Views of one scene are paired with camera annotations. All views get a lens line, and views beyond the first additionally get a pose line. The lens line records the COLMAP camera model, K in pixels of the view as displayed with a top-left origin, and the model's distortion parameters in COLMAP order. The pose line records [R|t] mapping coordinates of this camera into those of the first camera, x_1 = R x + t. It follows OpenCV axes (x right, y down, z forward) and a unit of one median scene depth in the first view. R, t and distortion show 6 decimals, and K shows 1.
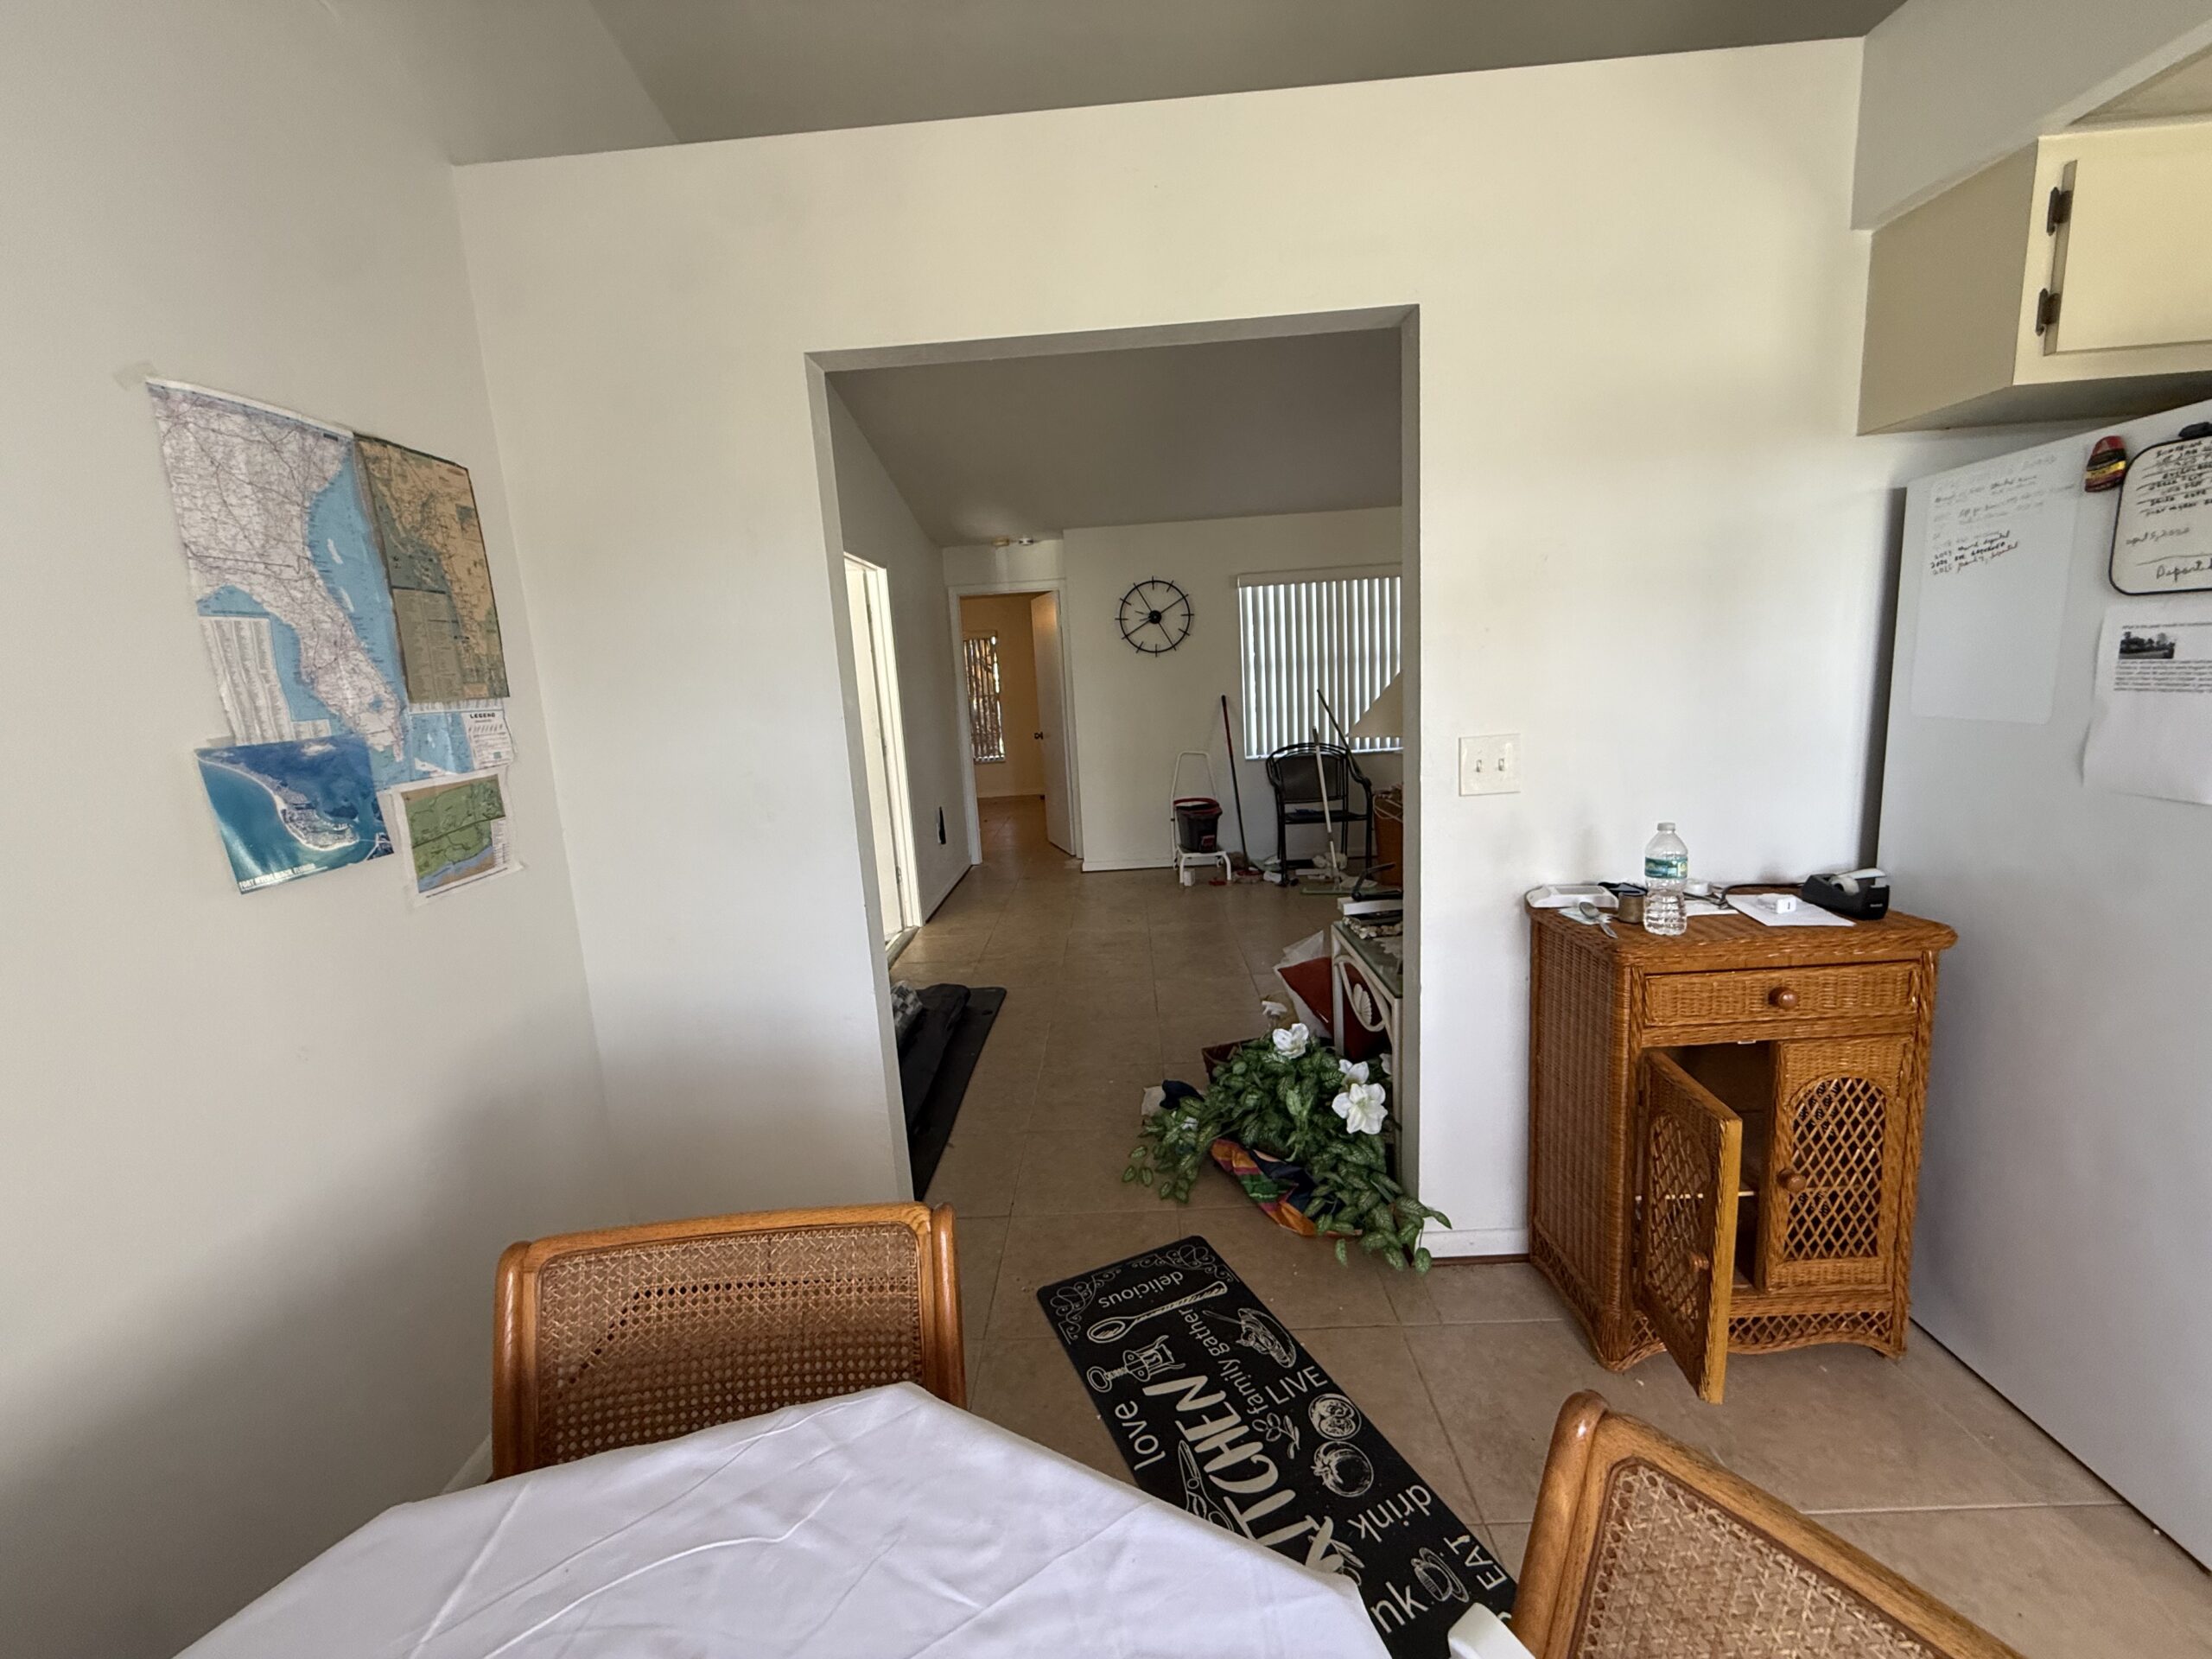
lens RADIAL K [[881.9, 0, 1100.6], [0, 881.9, 826.4], [0, 0, 1]] dist [-0.000235, -0.000032]
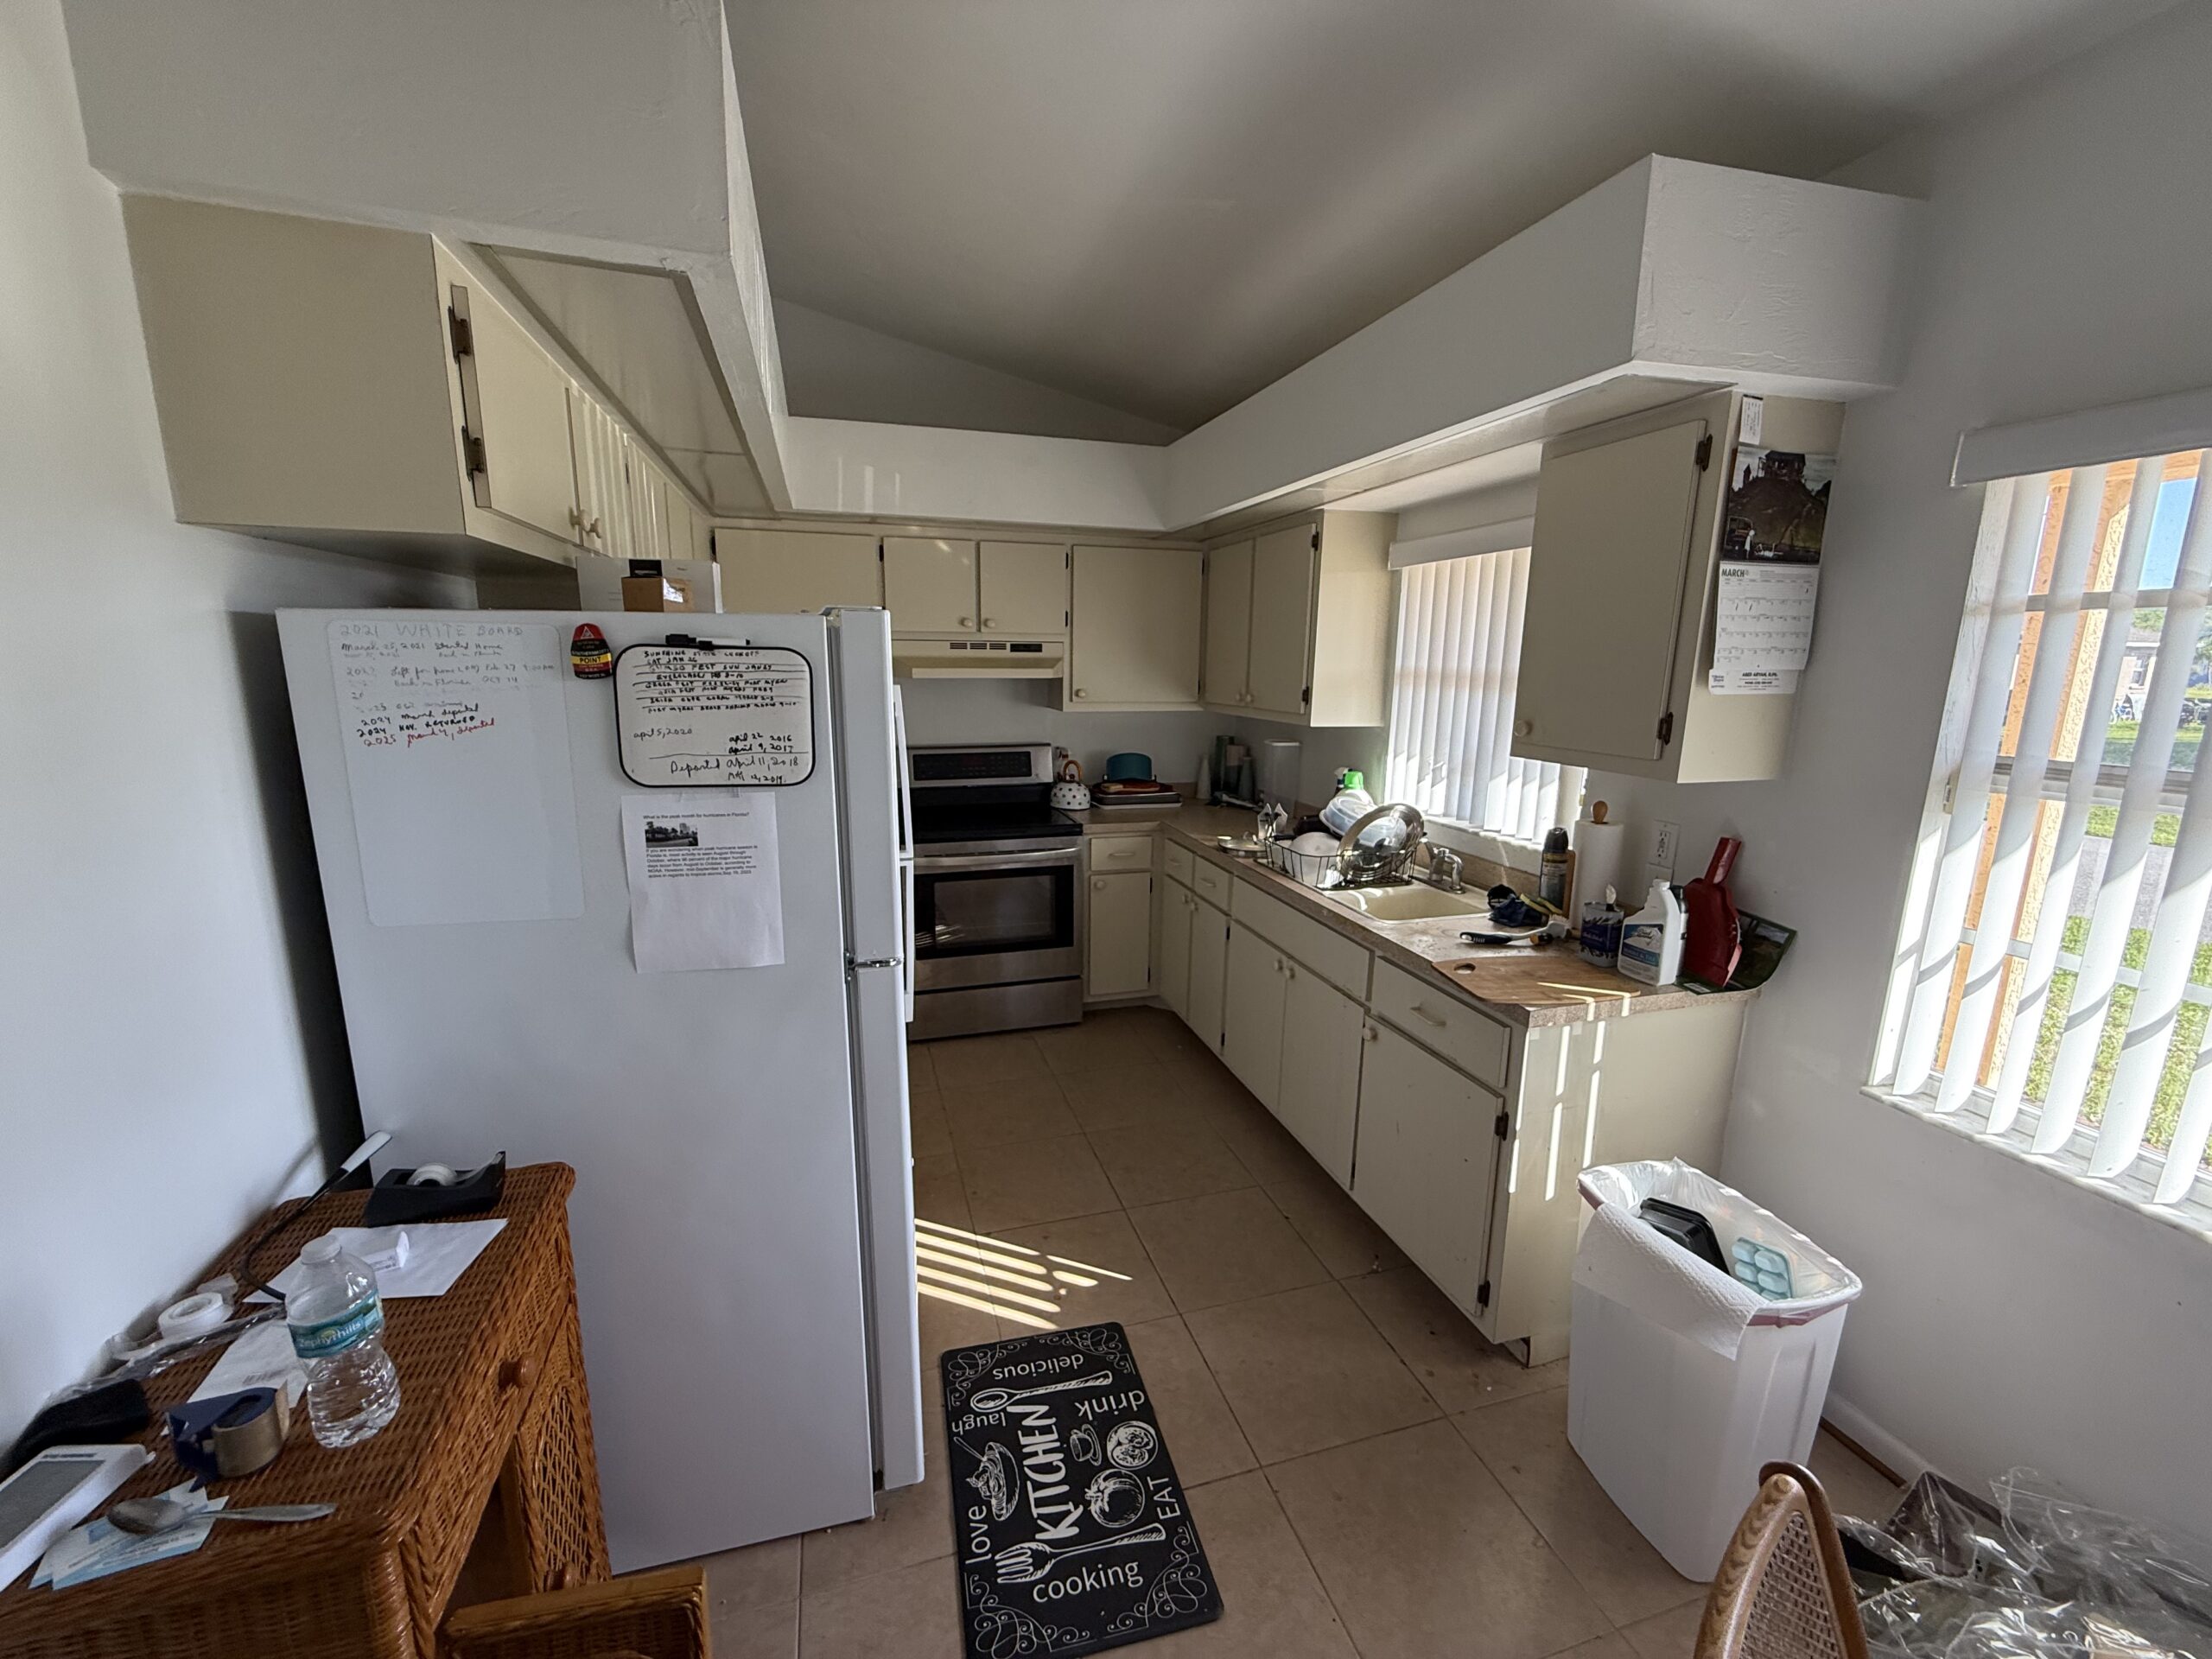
lens RADIAL K [[881.9, 0, 1100.6], [0, 881.9, 826.4], [0, 0, 1]] dist [-0.000235, -0.000032]
pose [[-0.307791, -0.122404, 0.943547, 0.051261], [0.168568, 0.968987, 0.180692, -0.308649], [-0.936402, 0.214668, -0.277612, 0.791960]]
